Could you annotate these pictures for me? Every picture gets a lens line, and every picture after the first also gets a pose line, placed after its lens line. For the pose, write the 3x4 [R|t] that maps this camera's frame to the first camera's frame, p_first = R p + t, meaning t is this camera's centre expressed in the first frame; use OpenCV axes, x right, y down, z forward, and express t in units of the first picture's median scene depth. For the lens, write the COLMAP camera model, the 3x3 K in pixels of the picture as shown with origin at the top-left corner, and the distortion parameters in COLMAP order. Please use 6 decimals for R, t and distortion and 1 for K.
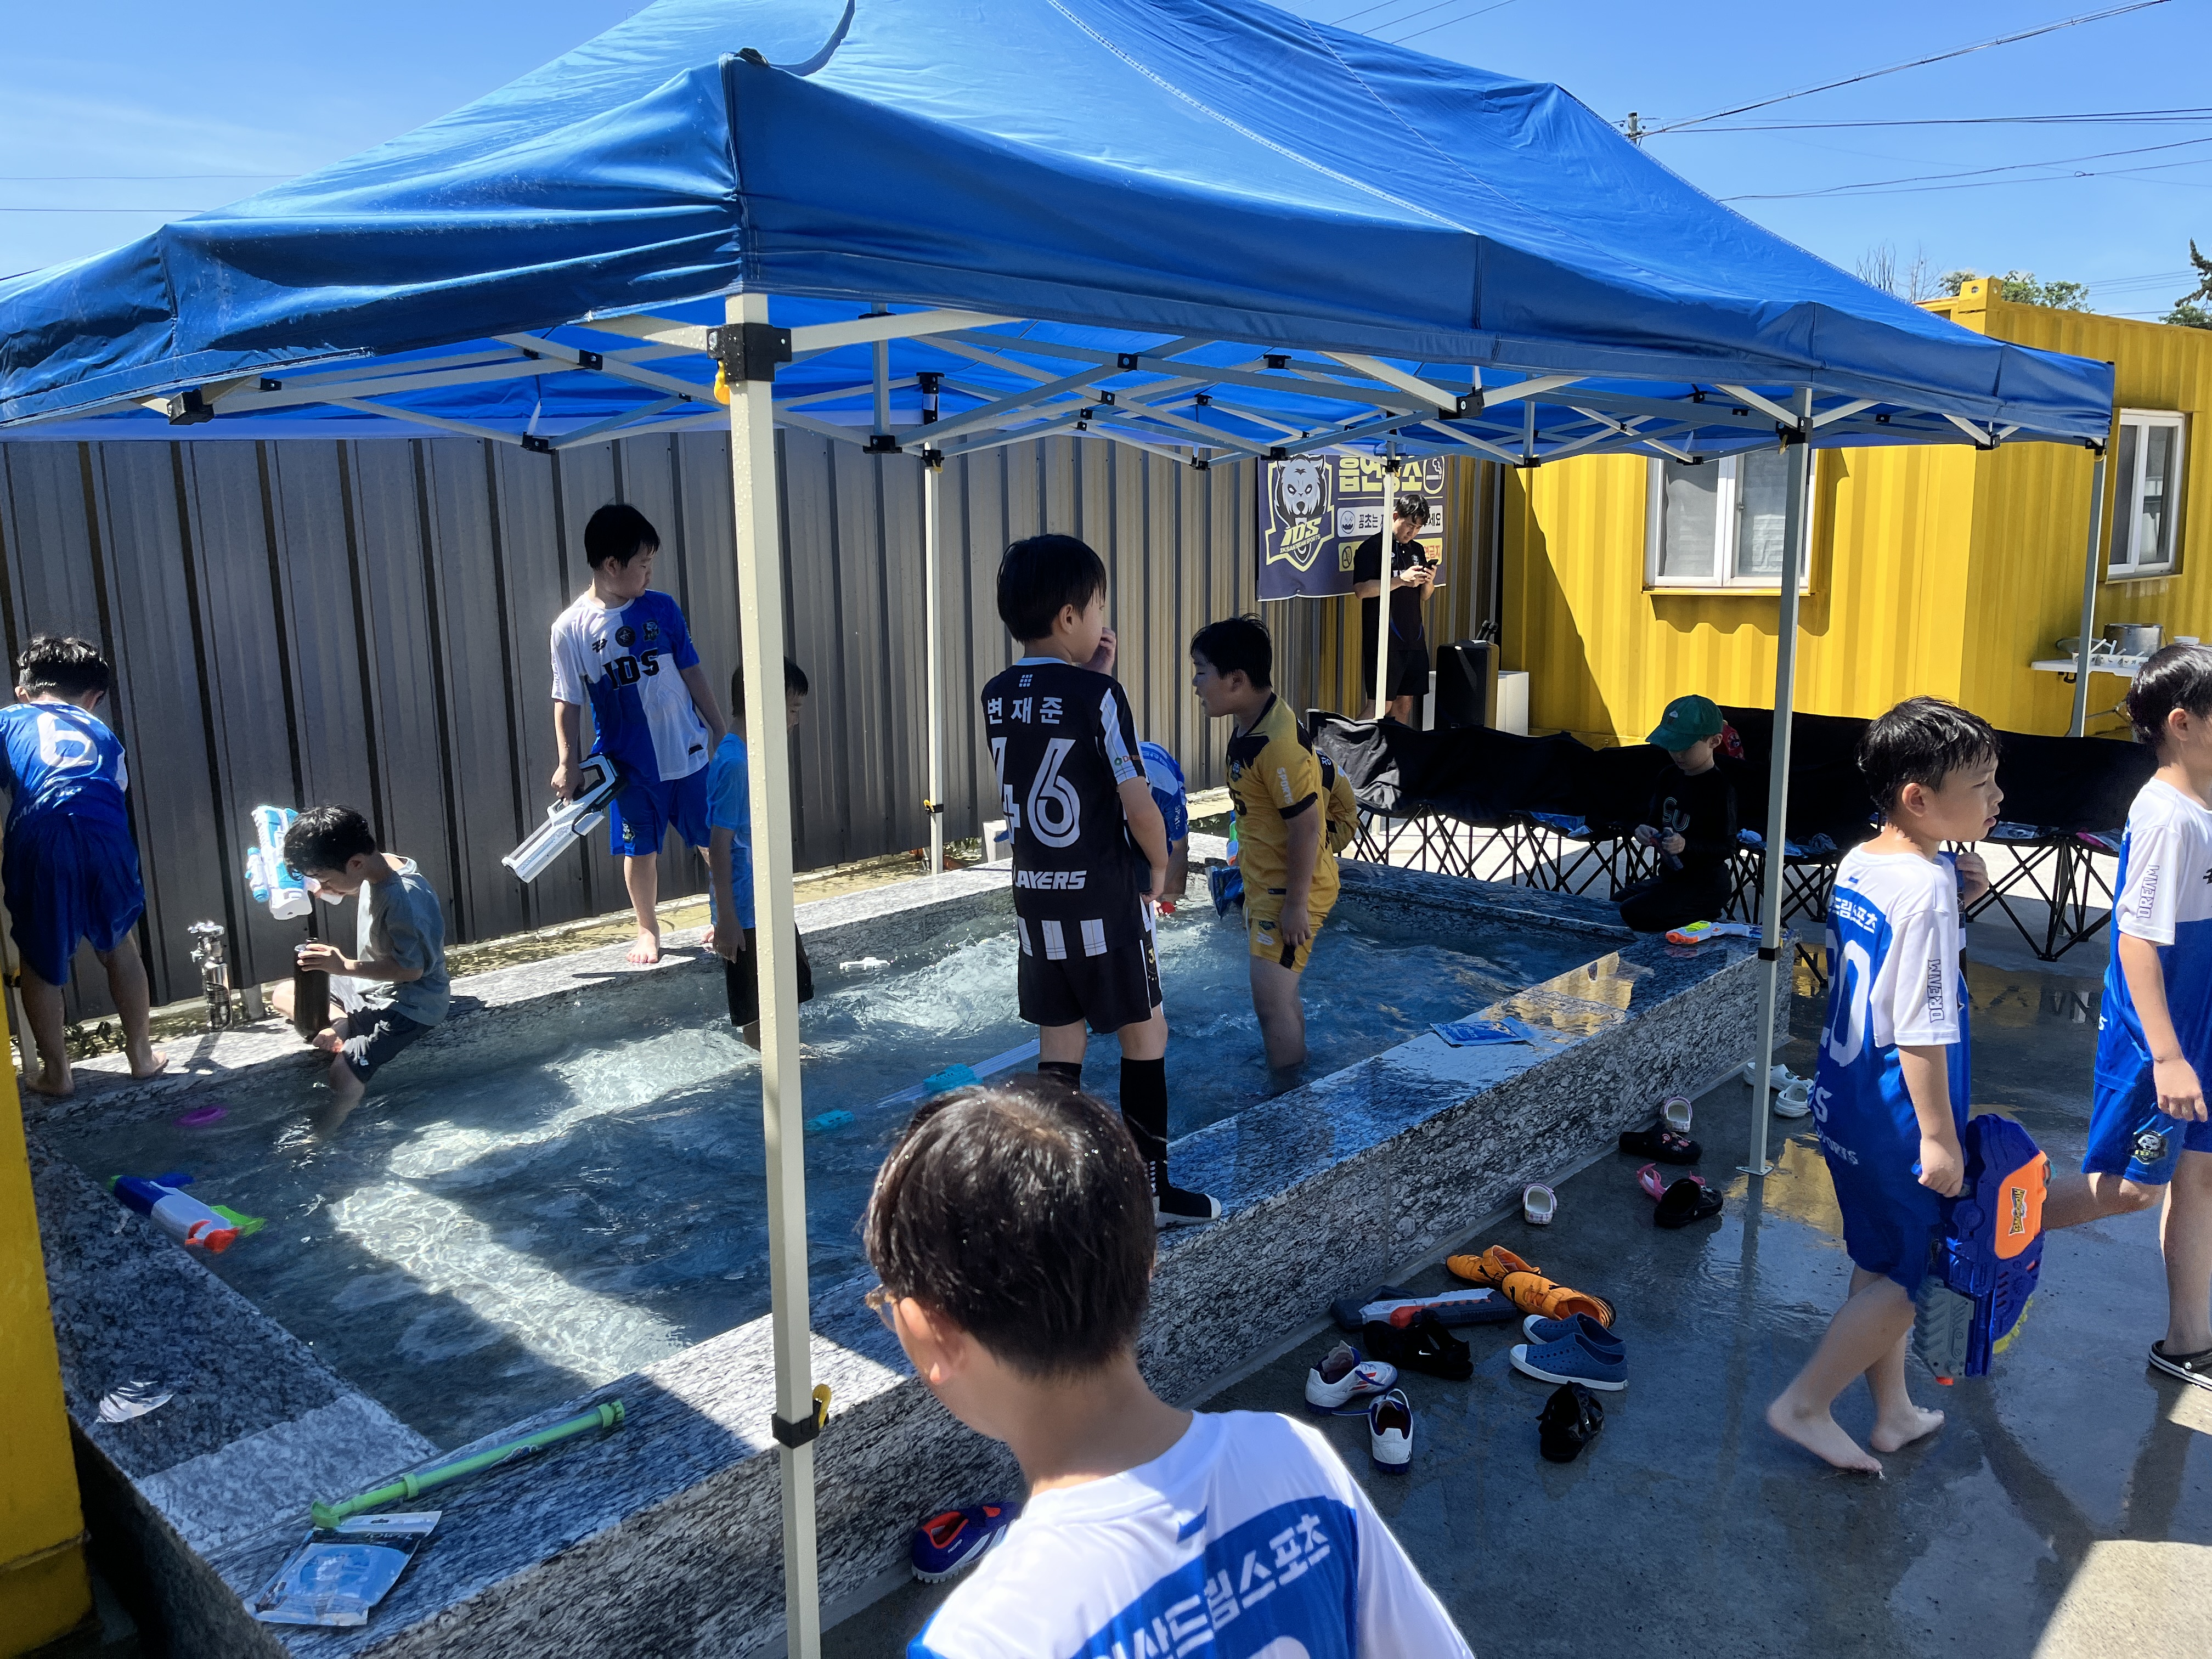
lens RADIAL K [[1559.9, 0, 1106.0], [0, 1559.9, 829.5], [0, 0, 1]] dist [0.129892, -0.145699]
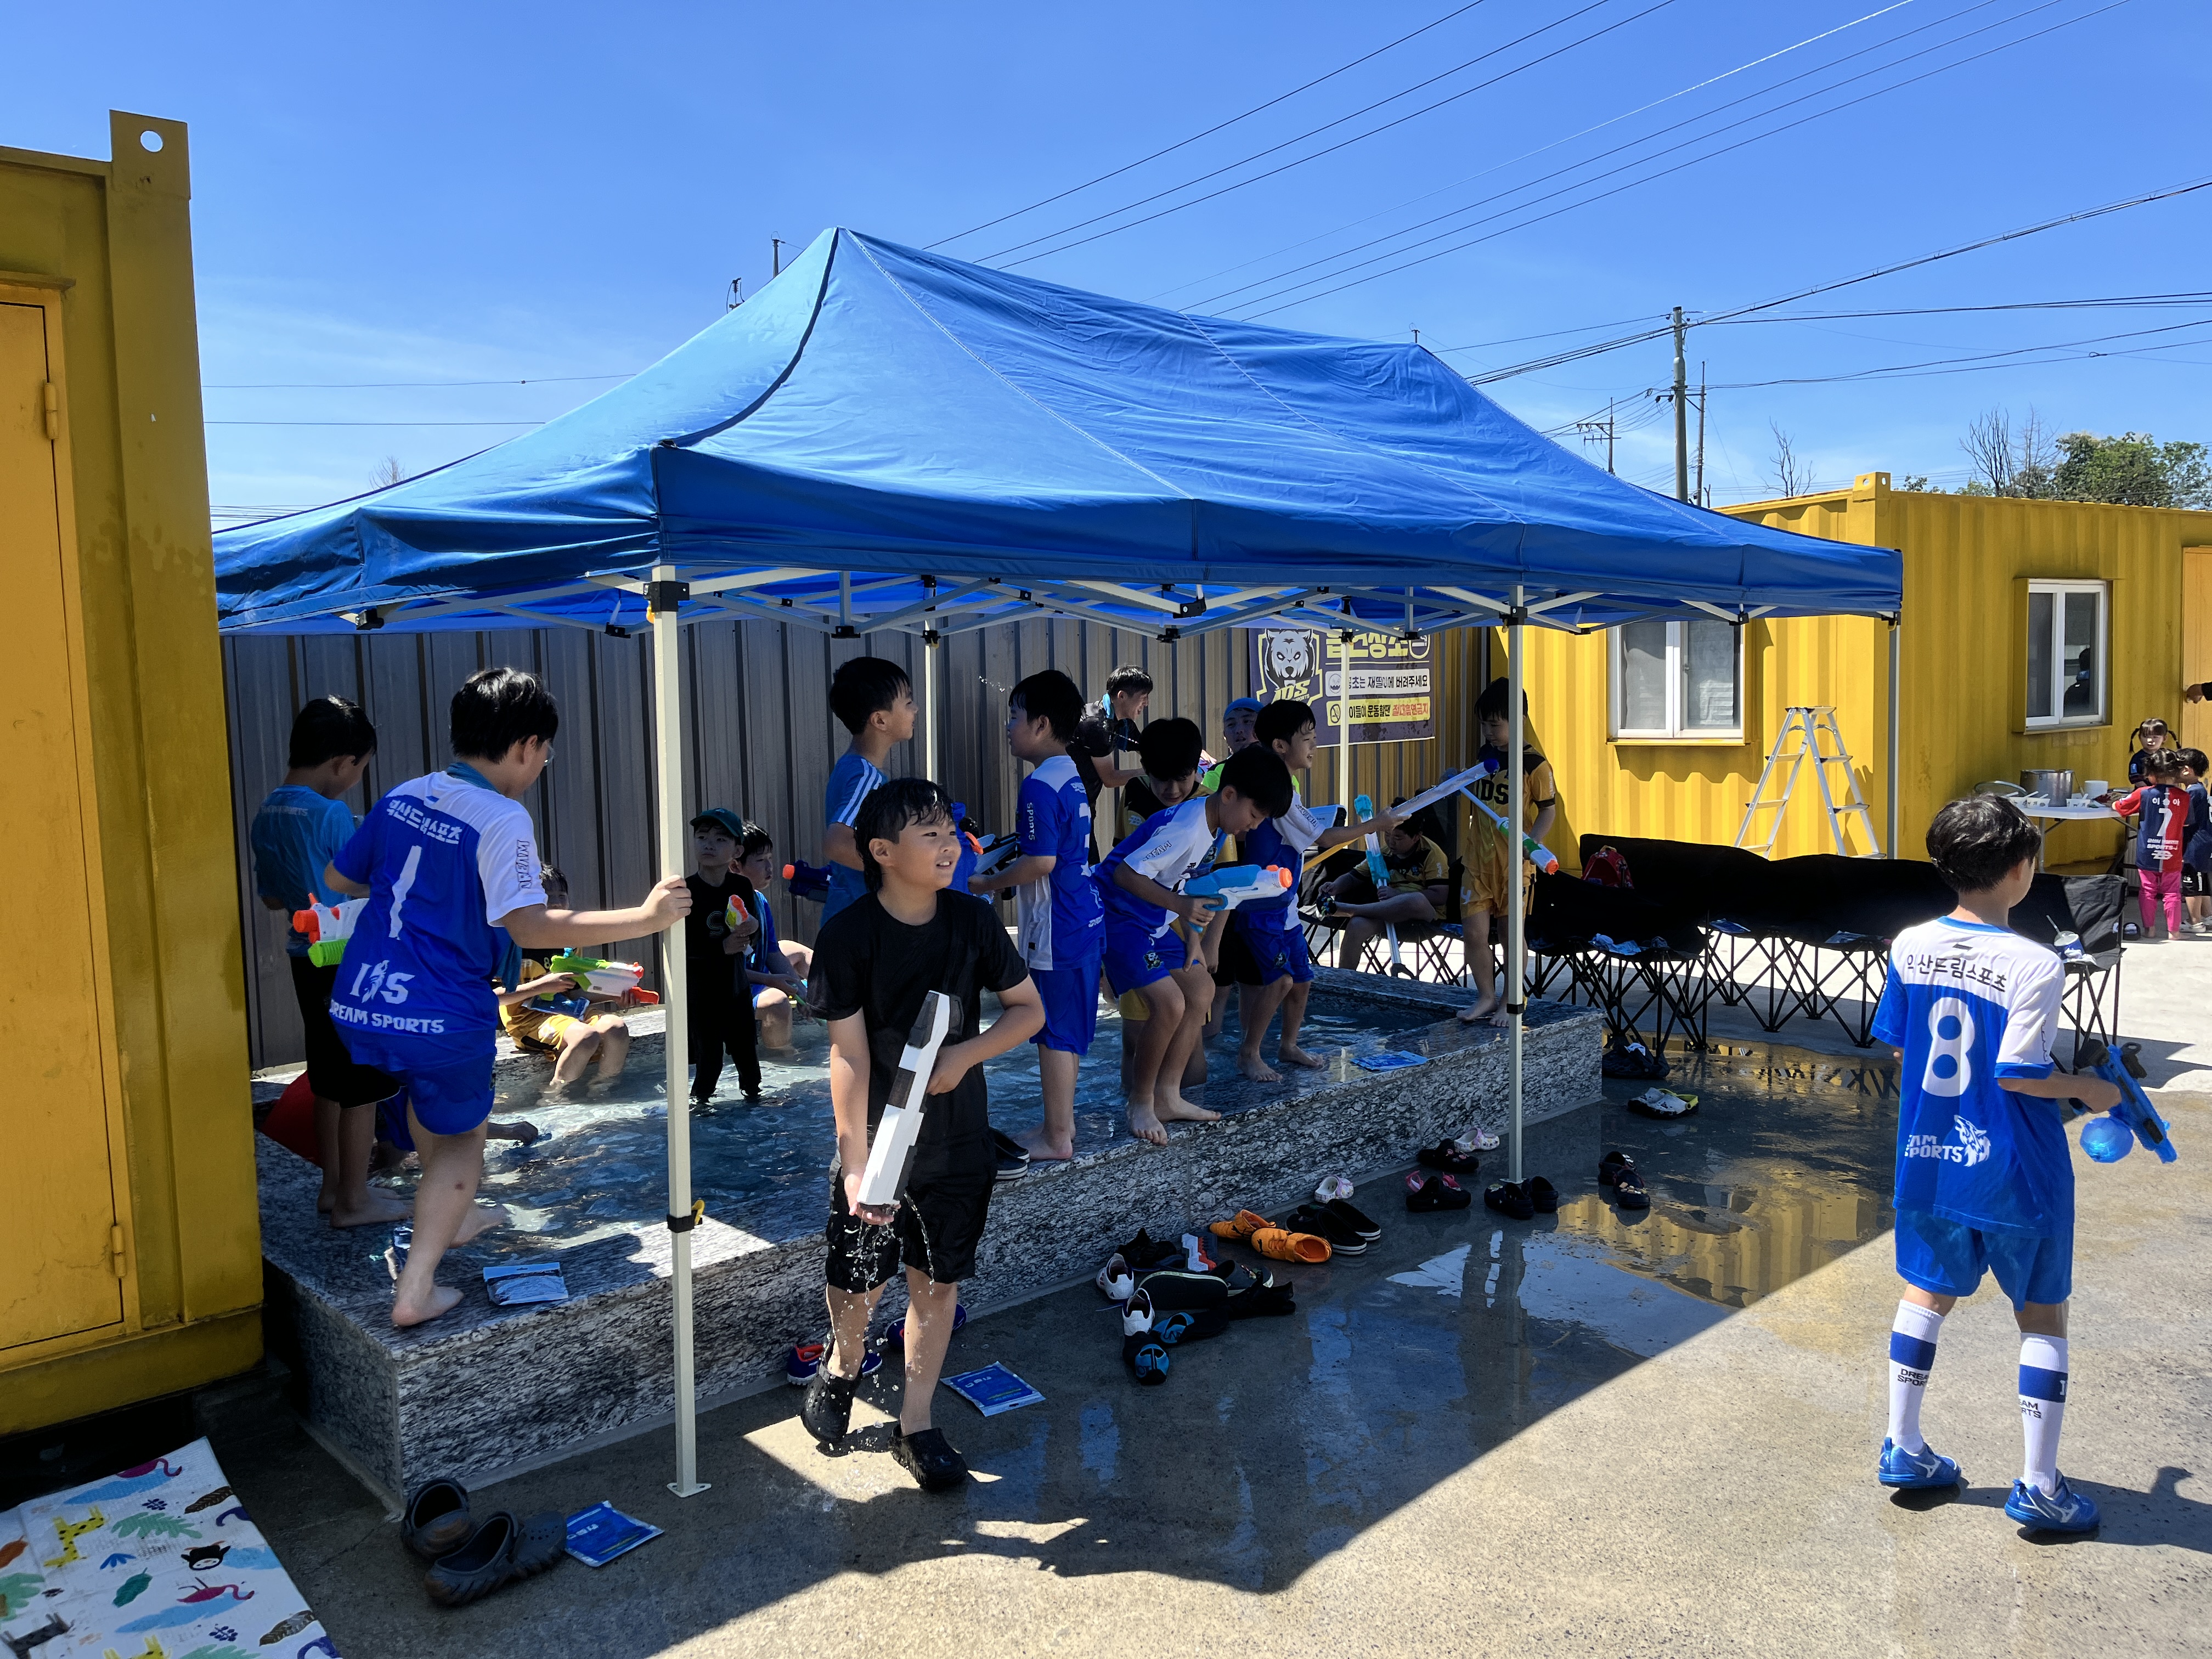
lens RADIAL K [[1559.9, 0, 1106.0], [0, 1559.9, 829.5], [0, 0, 1]] dist [0.129892, -0.145699]
pose [[0.996874, -0.002028, -0.078979, 0.198661], [-0.006013, 0.994823, -0.101442, 0.069646], [0.078776, 0.101600, 0.991702, -0.345033]]
